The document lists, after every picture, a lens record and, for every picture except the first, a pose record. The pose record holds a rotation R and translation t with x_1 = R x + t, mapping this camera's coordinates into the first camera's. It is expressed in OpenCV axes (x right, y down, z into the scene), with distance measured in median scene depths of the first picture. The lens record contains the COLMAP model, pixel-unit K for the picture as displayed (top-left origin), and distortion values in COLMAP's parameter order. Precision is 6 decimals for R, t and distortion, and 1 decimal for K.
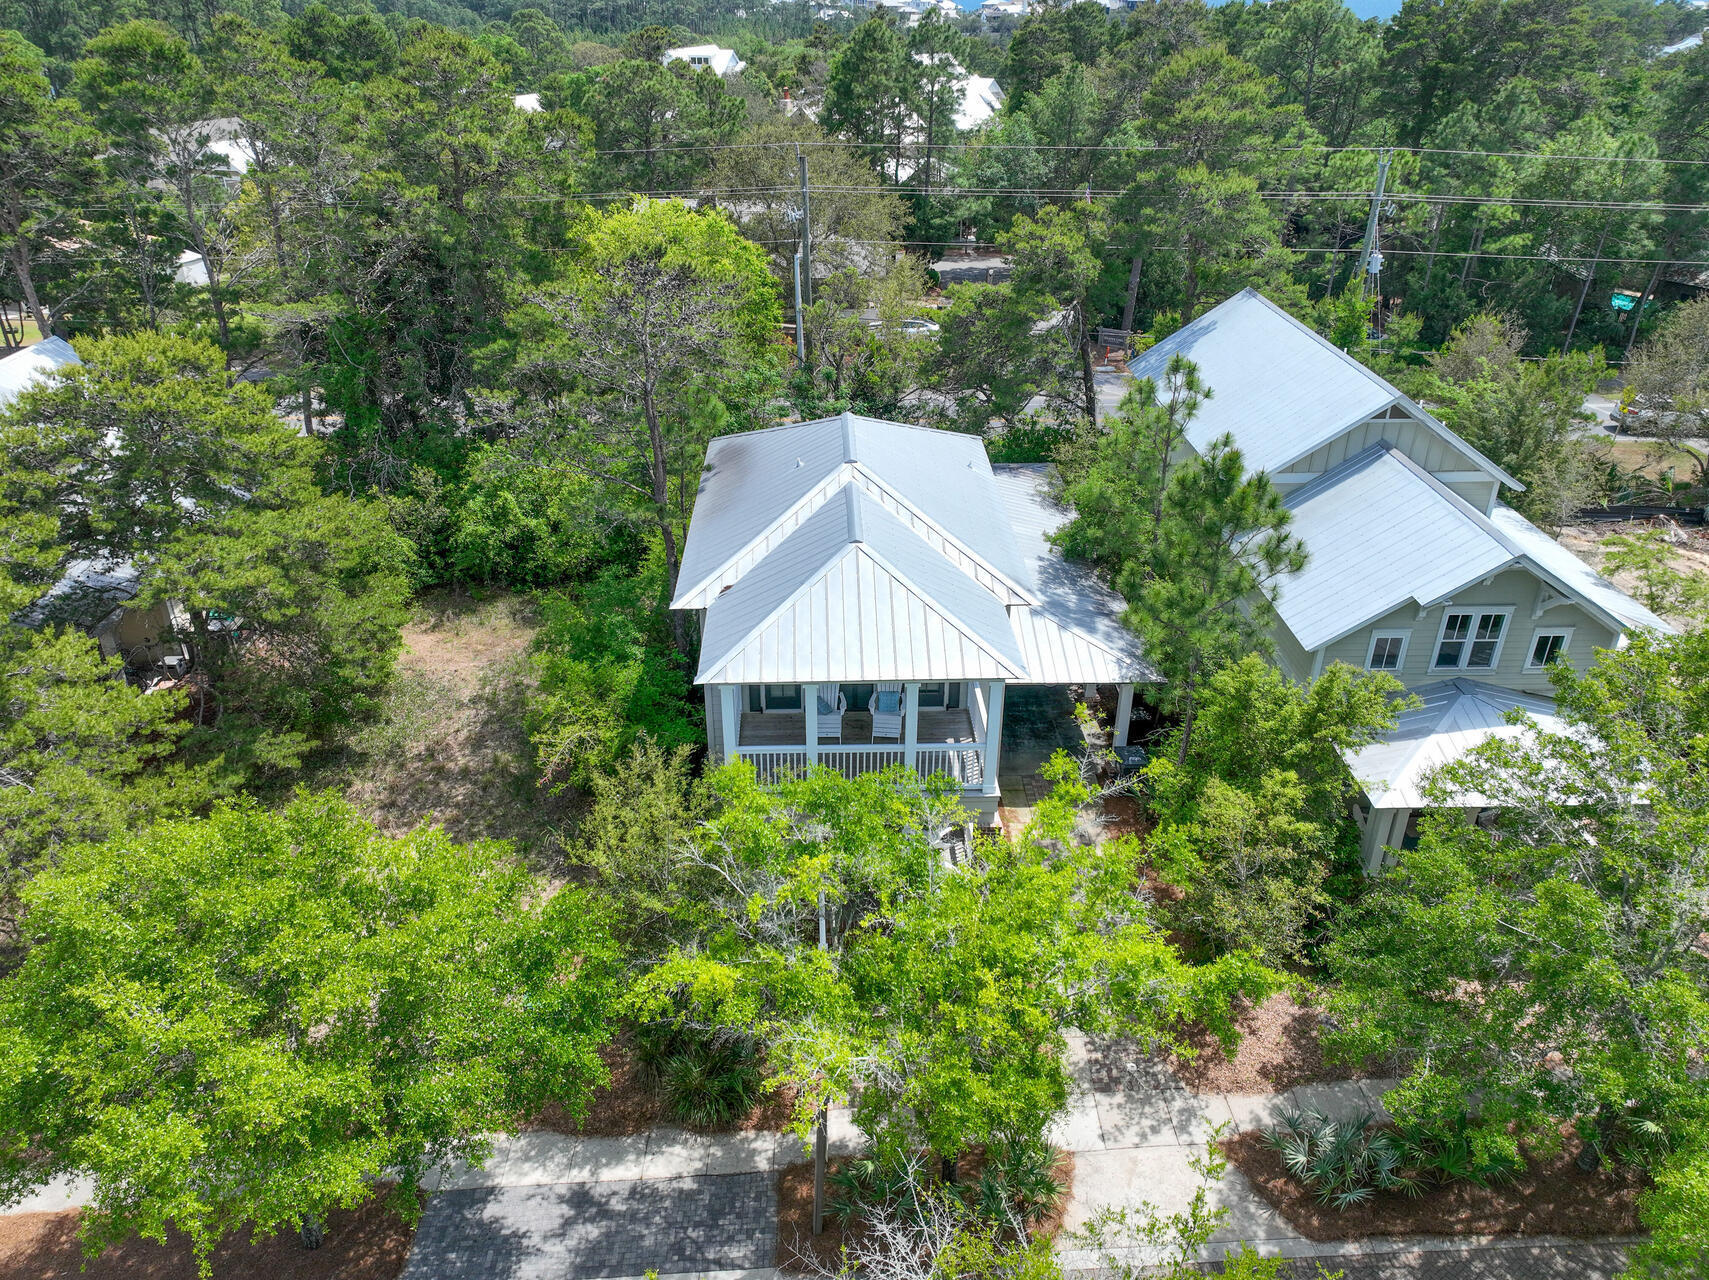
lens RADIAL K [[1203.9, 0, 860.5], [0, 1203.9, 635.4], [0, 0, 1]] dist [-0.005815, 0.030712]
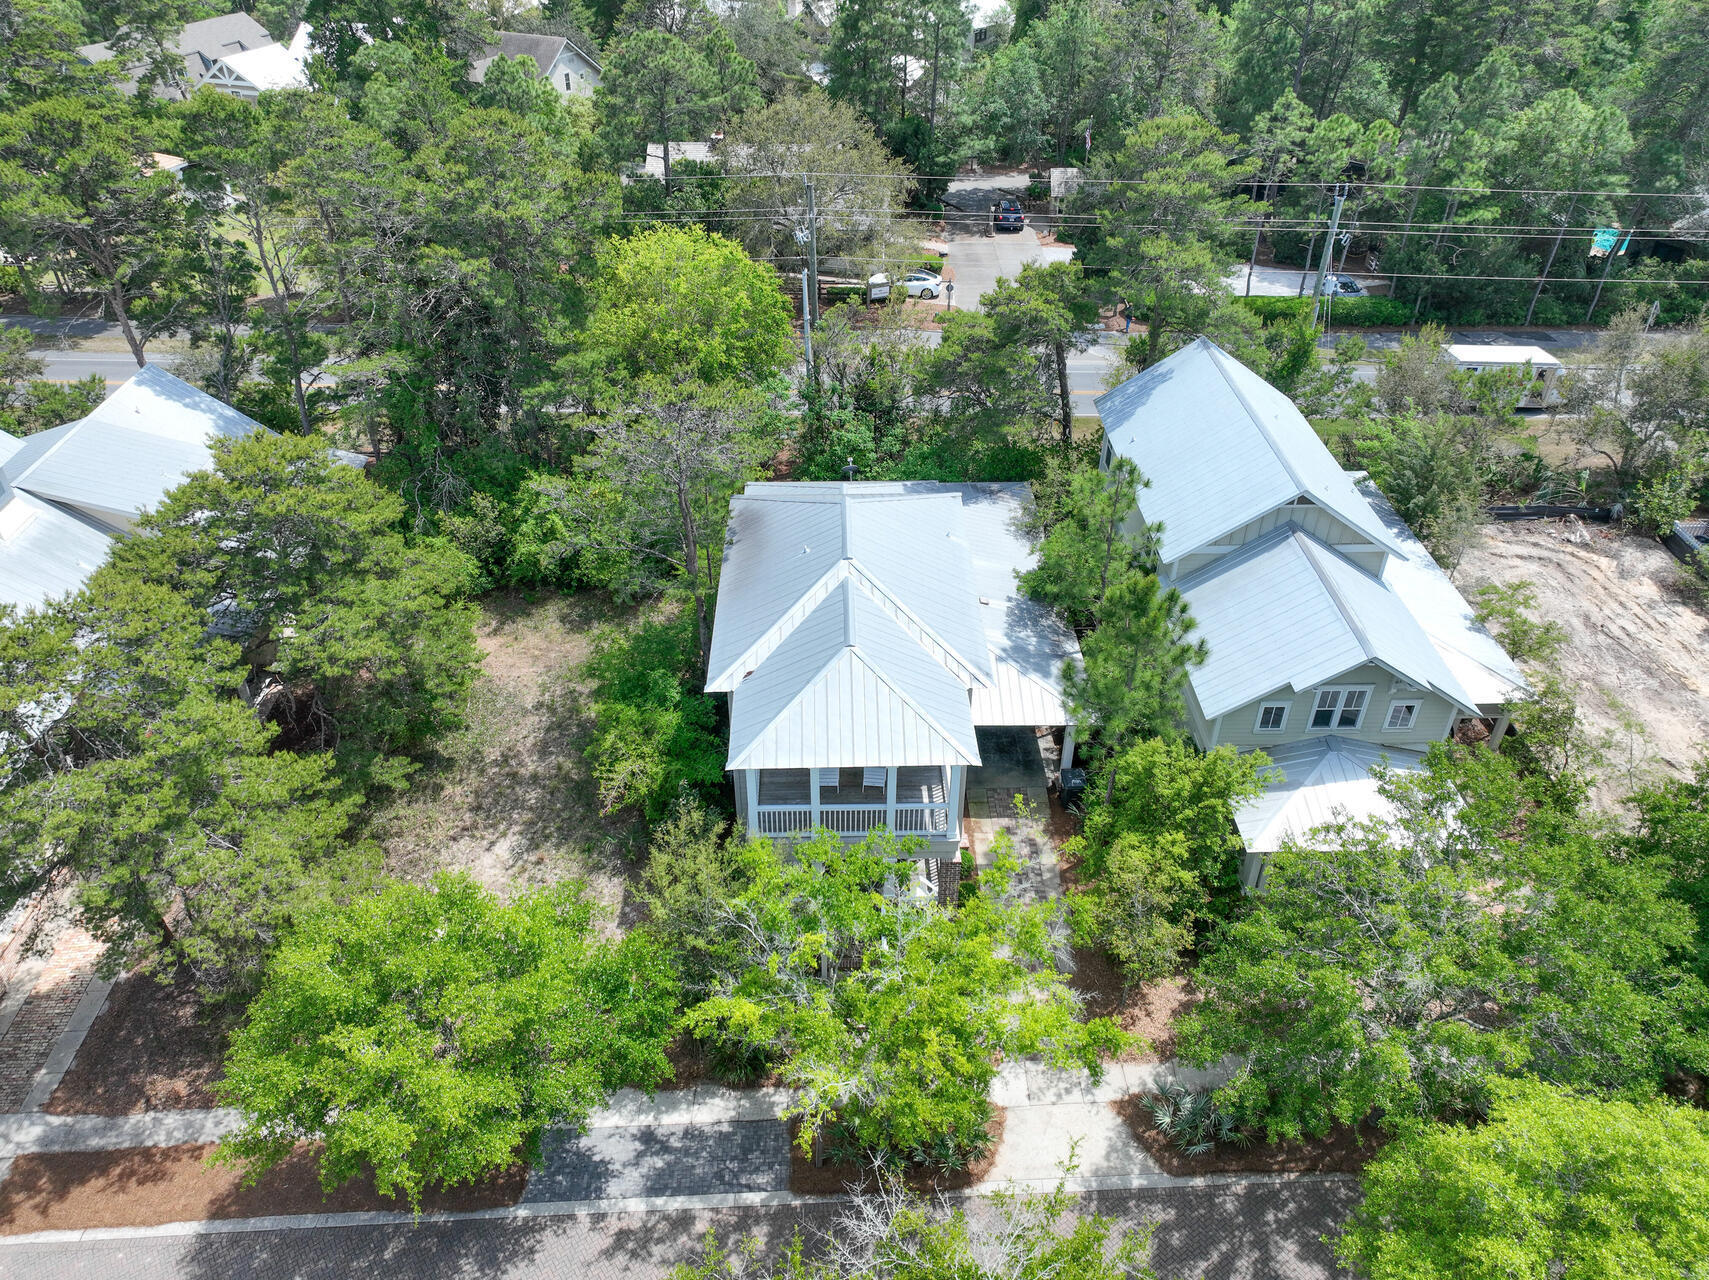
lens RADIAL K [[1203.9, 0, 860.5], [0, 1203.9, 635.4], [0, 0, 1]] dist [-0.005815, 0.030712]
pose [[0.999955, 0.004811, -0.008200, 0.017584], [-0.003723, 0.991777, 0.127926, -0.250481], [0.008748, -0.127889, 0.991750, -0.261661]]
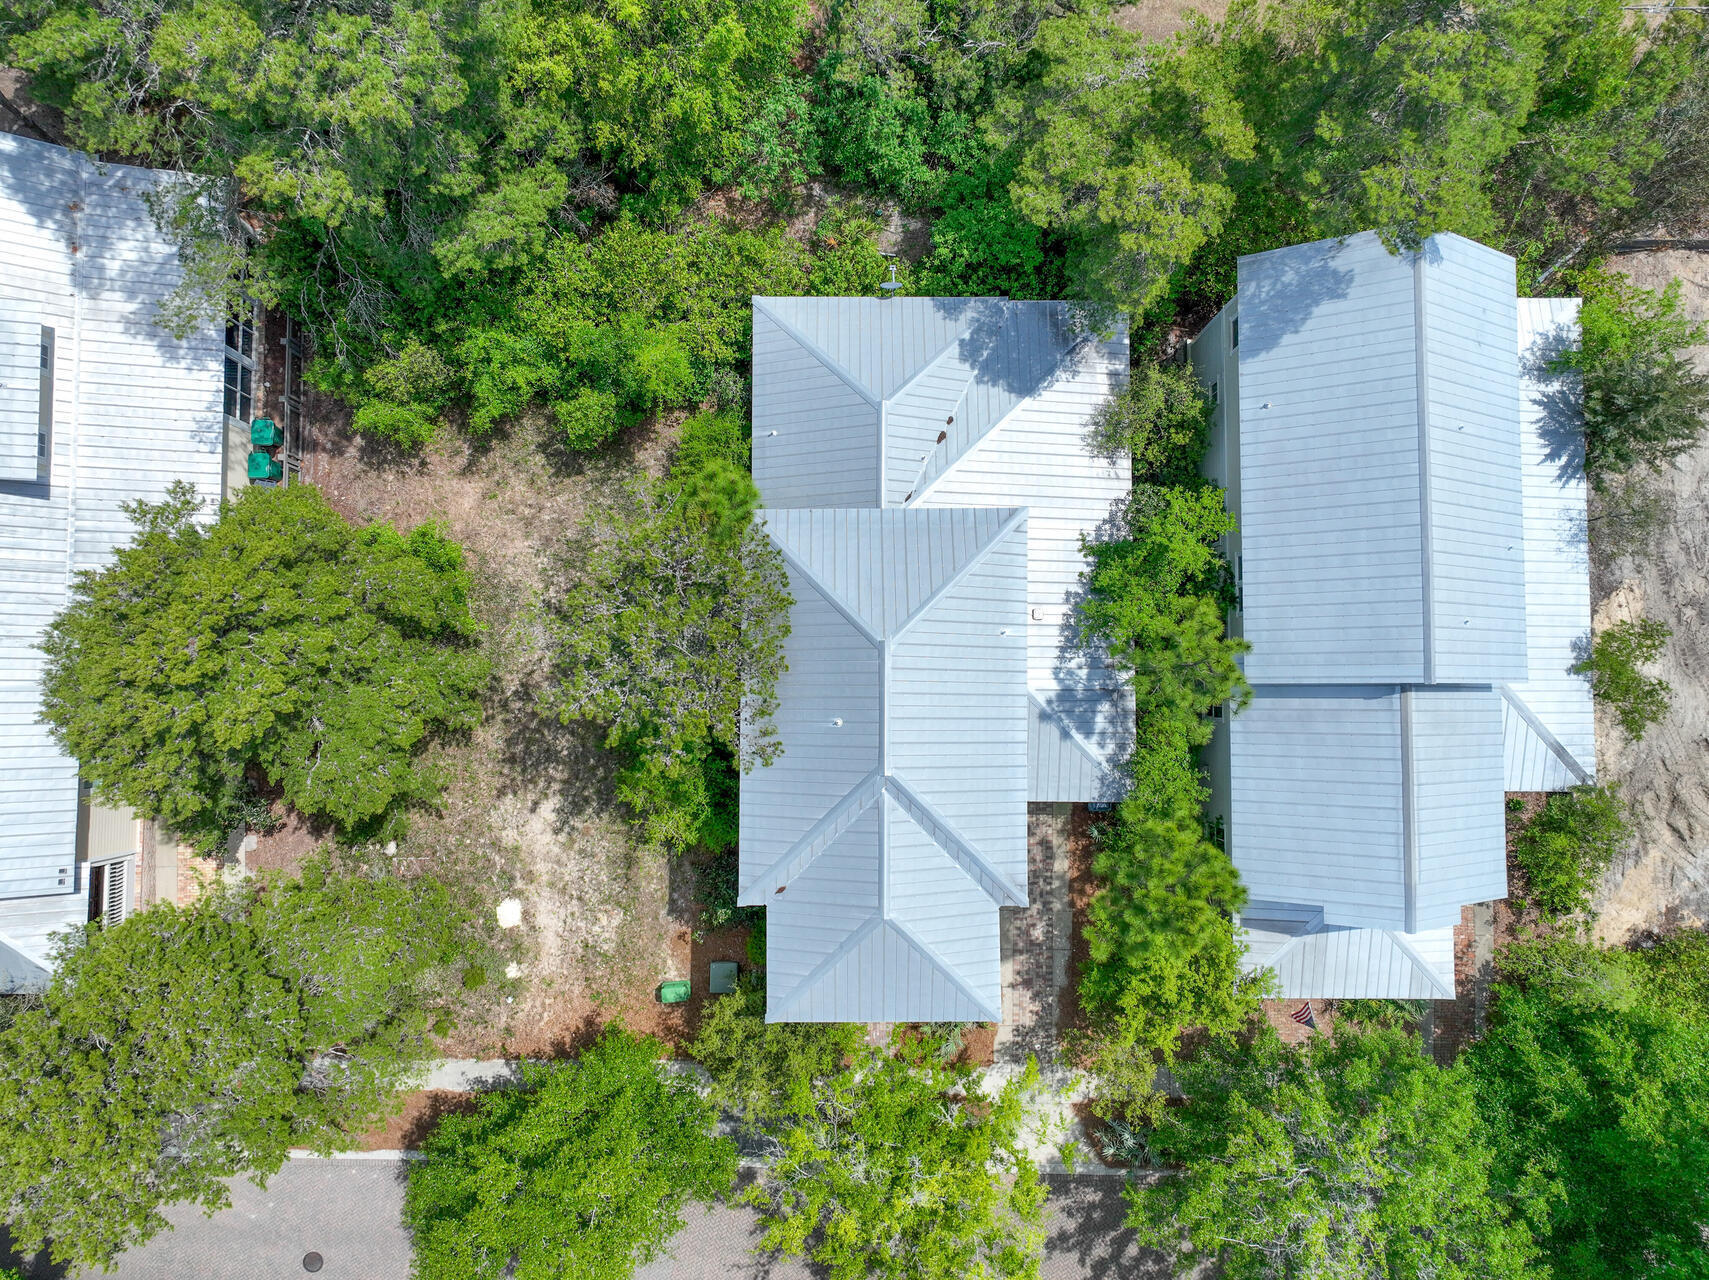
lens RADIAL K [[1203.9, 0, 860.5], [0, 1203.9, 635.4], [0, 0, 1]] dist [-0.005815, 0.030712]
pose [[0.999217, 0.039401, 0.003661, -0.044132], [-0.023867, 0.526297, 0.849966, -1.293700], [0.031563, -0.849388, 0.526825, 0.582498]]
